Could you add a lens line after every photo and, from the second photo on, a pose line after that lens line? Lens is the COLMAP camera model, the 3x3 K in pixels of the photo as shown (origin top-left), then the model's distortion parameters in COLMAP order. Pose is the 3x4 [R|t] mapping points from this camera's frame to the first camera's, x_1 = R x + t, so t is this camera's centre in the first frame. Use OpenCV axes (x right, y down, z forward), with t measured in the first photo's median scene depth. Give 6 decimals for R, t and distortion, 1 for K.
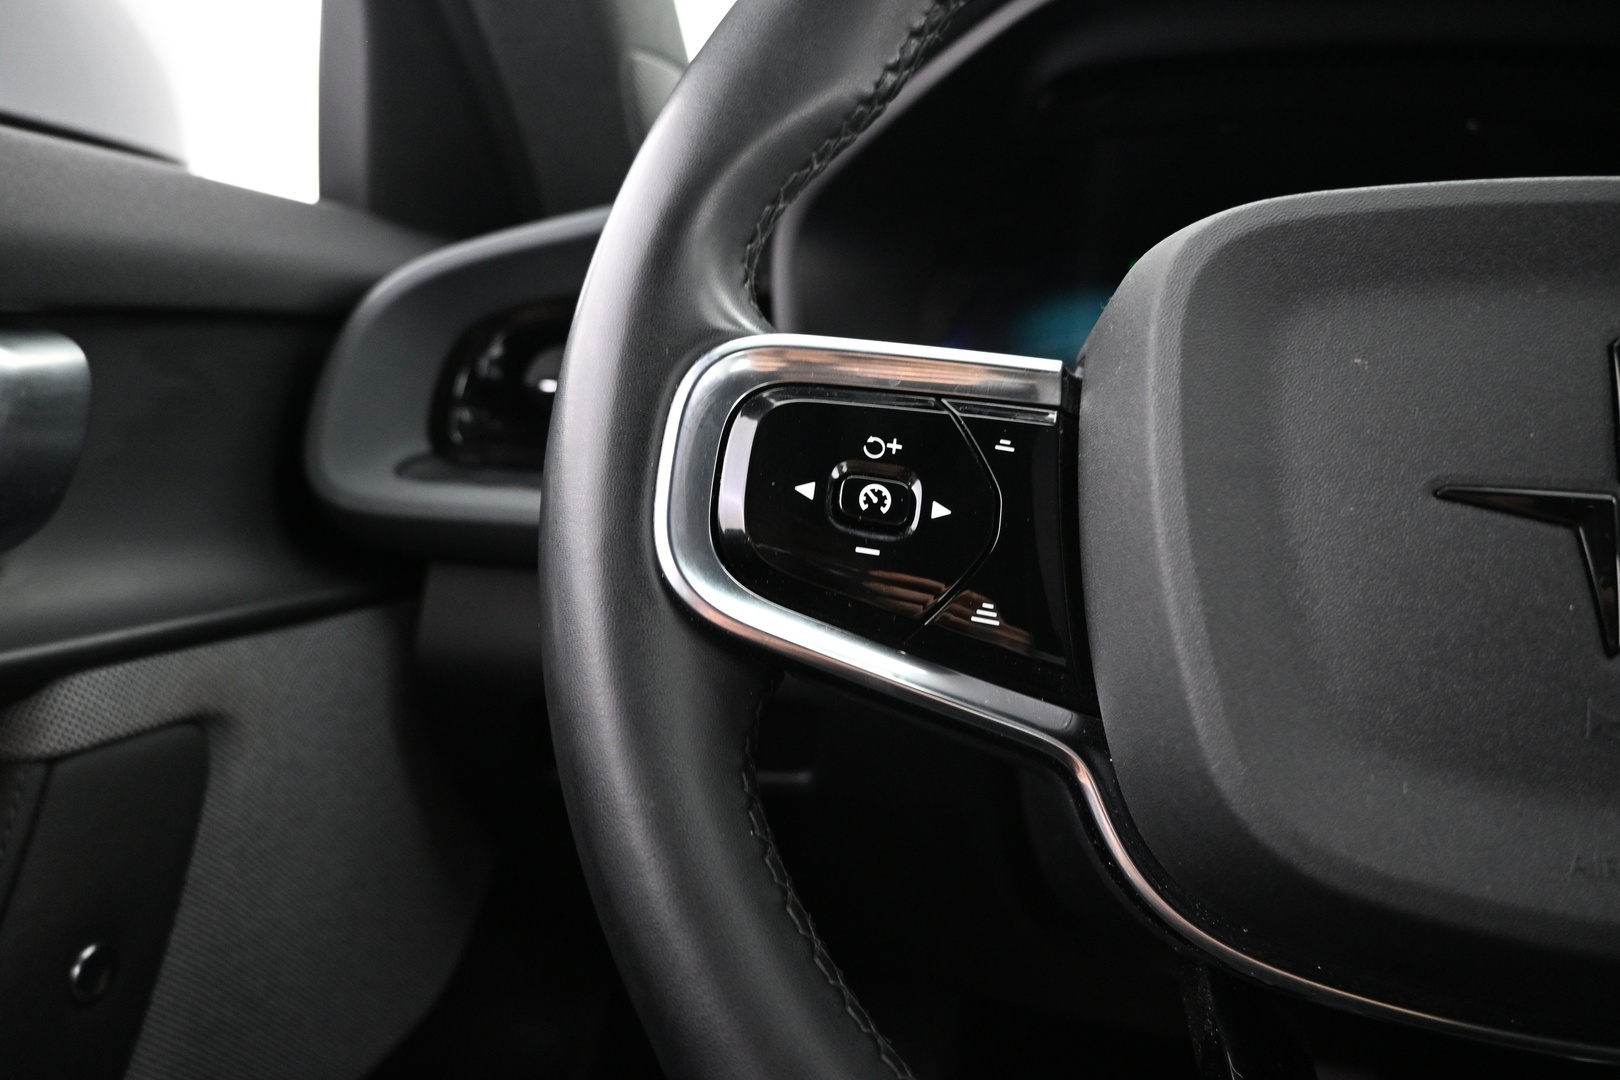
lens RADIAL K [[1109.6, 0, 815.8], [0, 1109.6, 536.5], [0, 0, 1]] dist [-0.004449, 0.005714]
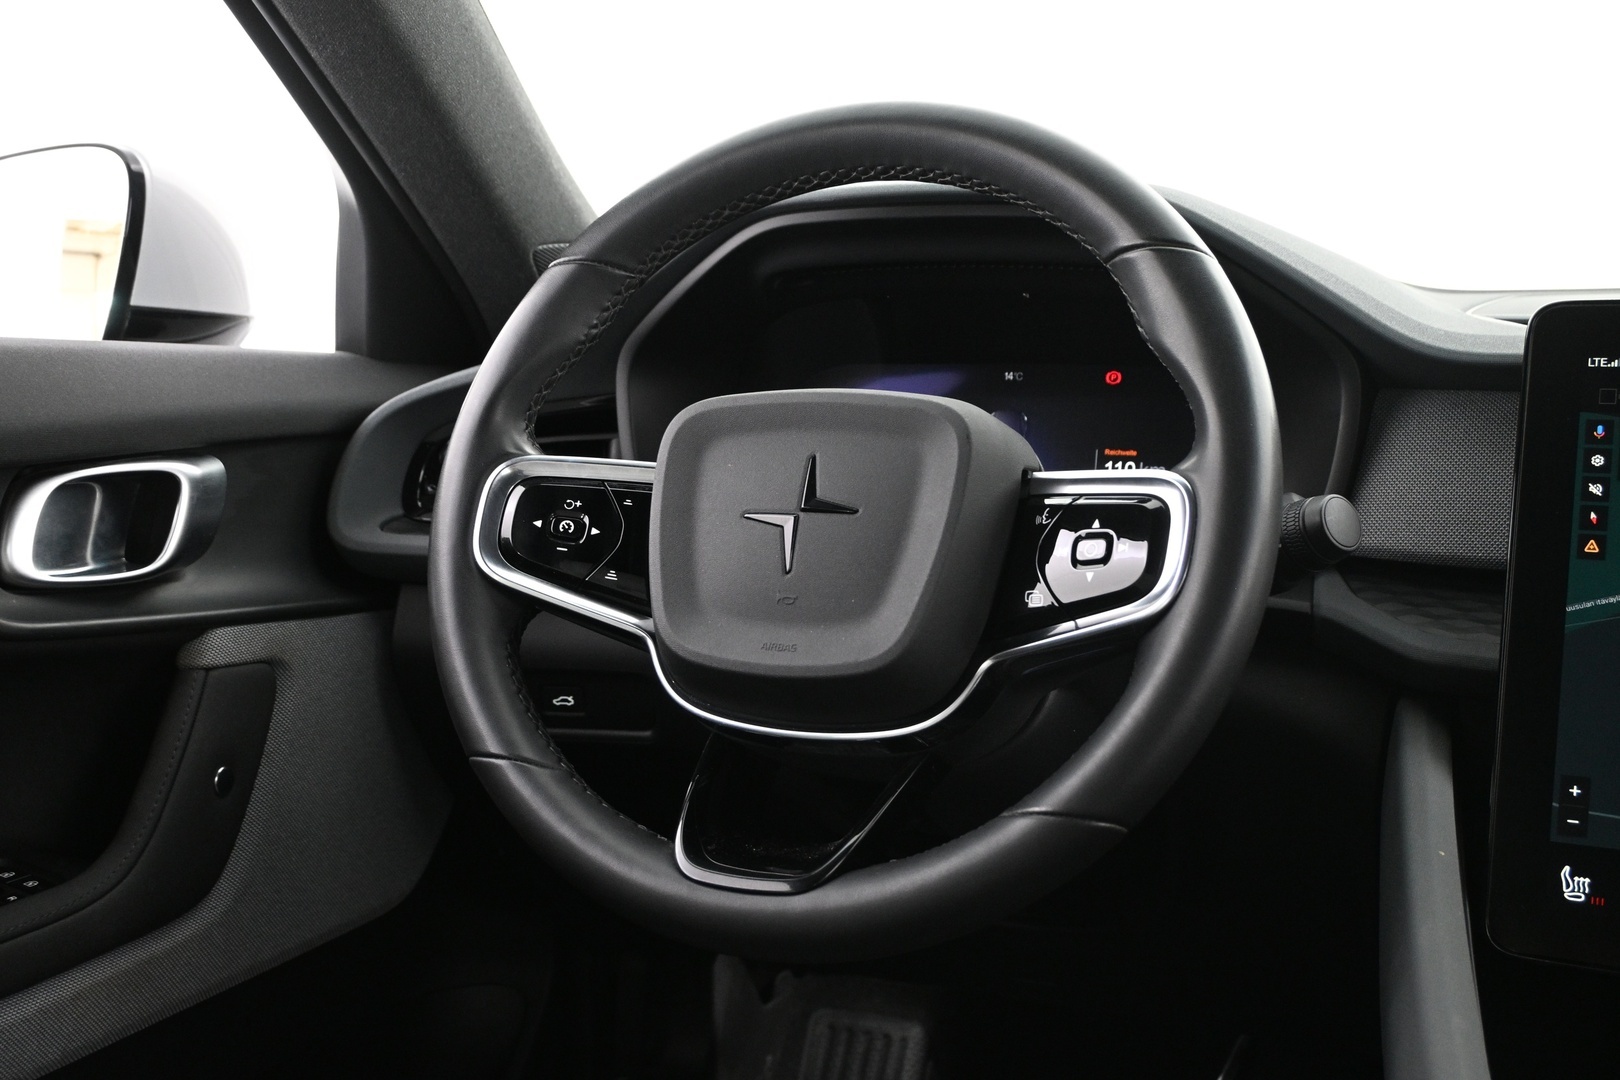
lens RADIAL K [[1774.0, 0, 803.8], [0, 1774.0, 531.9], [0, 0, 1]] dist [0.007217, 0.000000]
pose [[0.987343, -0.017740, -0.157607, 1.007924], [0.006204, 0.997284, -0.073387, 0.224942], [0.158480, 0.071481, 0.984771, -2.288796]]
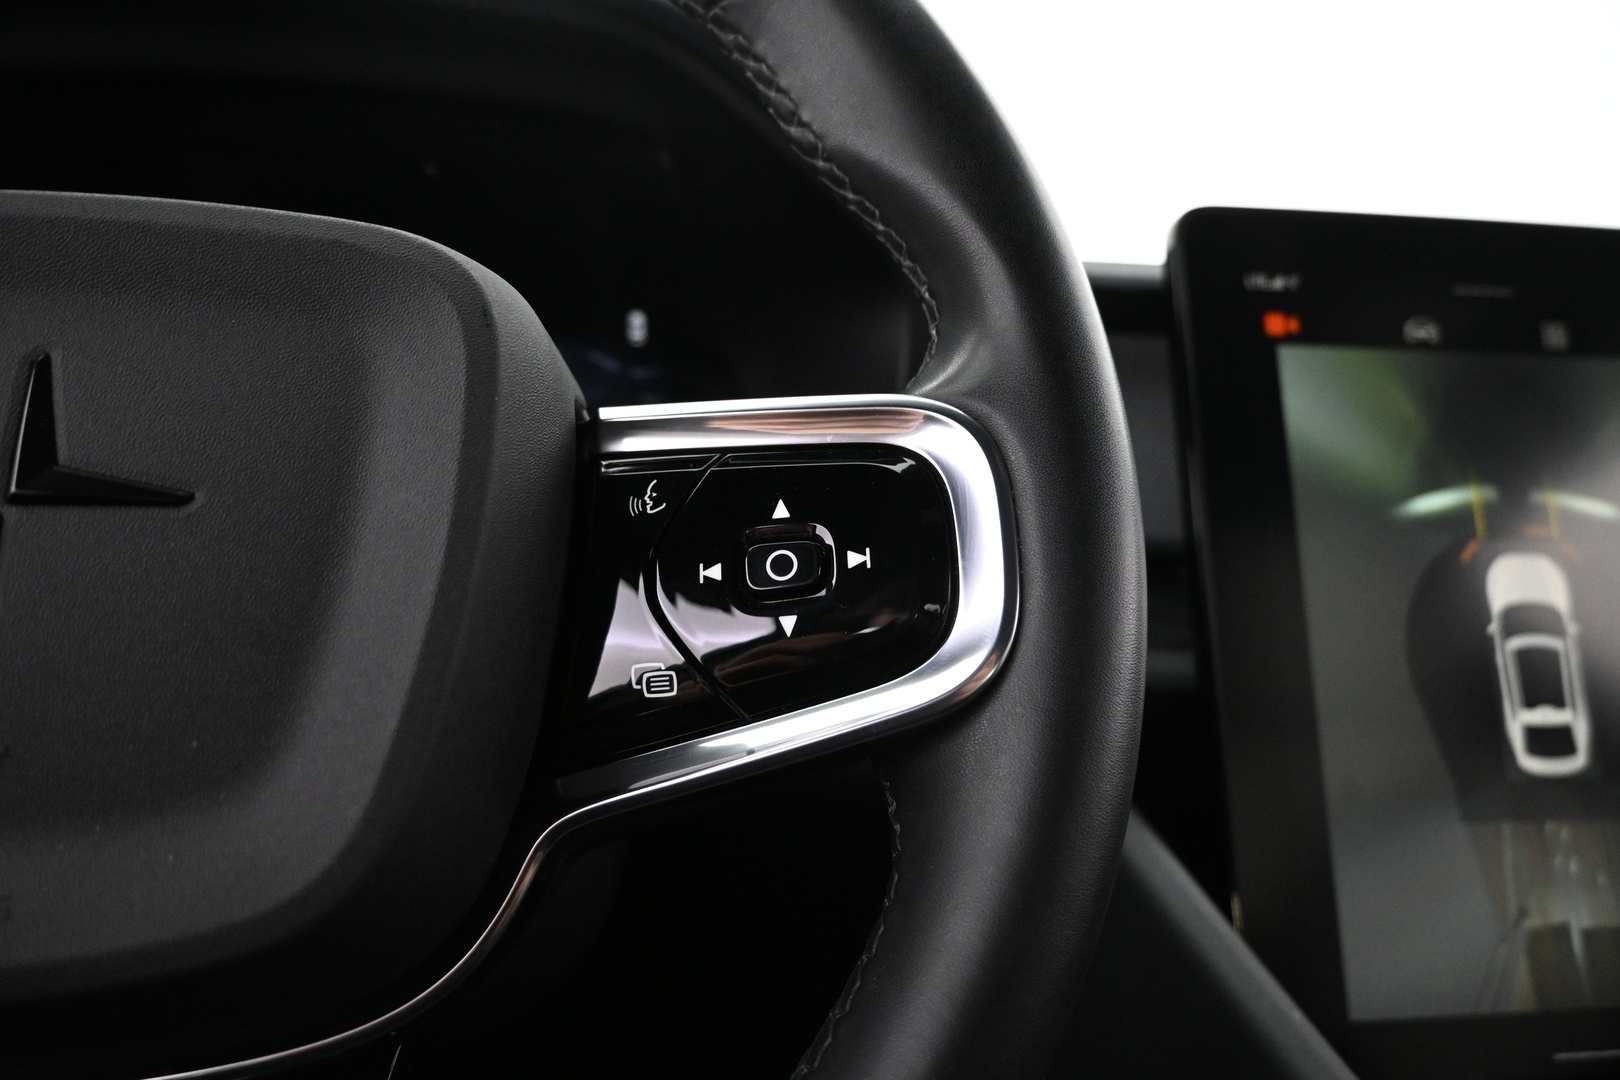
lens RADIAL K [[1109.6, 0, 808.0], [0, 1109.6, 541.3], [0, 0, 1]] dist [-0.004449, 0.005714]
pose [[0.903502, -0.064939, 0.423636, 0.676968], [0.078962, 0.996755, -0.015613, 0.038445], [-0.421247, 0.047558, 0.905698, -0.110469]]
